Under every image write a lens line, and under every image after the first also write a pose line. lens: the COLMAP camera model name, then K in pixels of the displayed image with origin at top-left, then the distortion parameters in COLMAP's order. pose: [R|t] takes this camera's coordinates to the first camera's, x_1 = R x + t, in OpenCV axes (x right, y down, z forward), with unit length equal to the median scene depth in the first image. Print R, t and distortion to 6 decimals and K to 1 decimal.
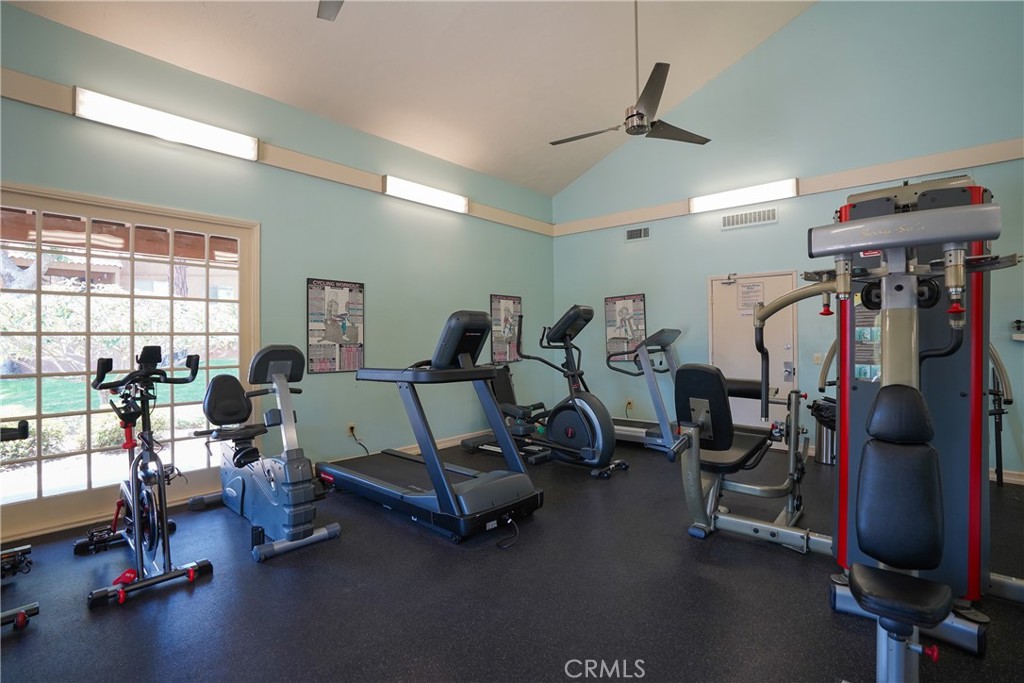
lens RADIAL K [[475.6, 0, 512.0], [0, 475.6, 341.5], [0, 0, 1]] dist [-0.045729, 0.001396]
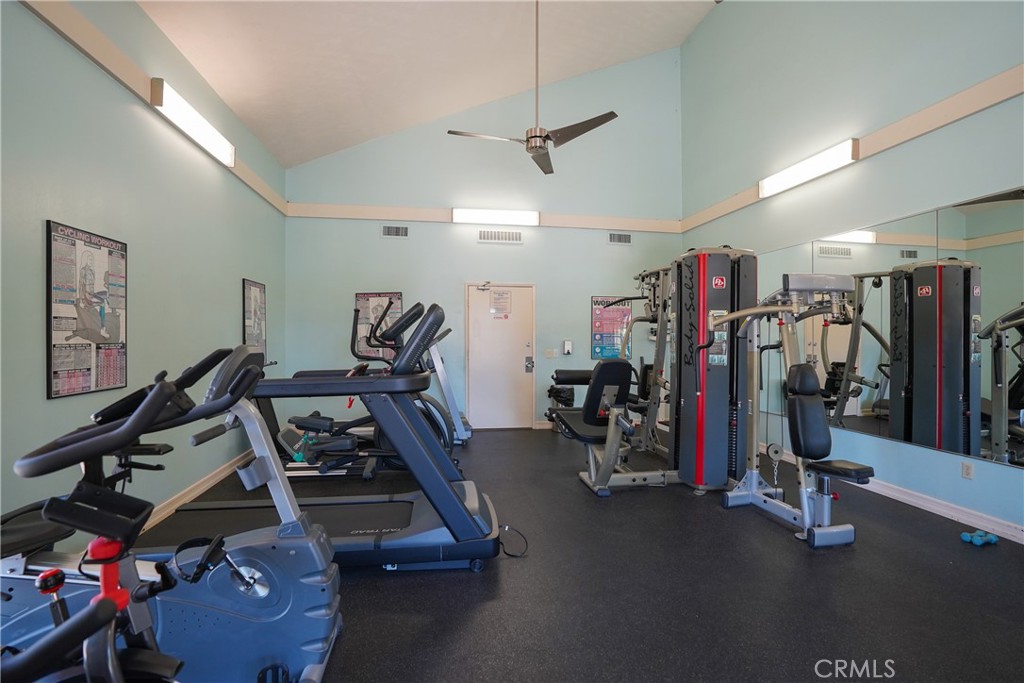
lens RADIAL K [[475.6, 0, 512.0], [0, 475.6, 341.5], [0, 0, 1]] dist [-0.045729, 0.001396]
pose [[0.636084, 0.000083, 0.771620, -0.467108], [-0.002613, 0.999994, 0.002046, 0.000718], [-0.771615, -0.003317, 0.636081, 0.246265]]
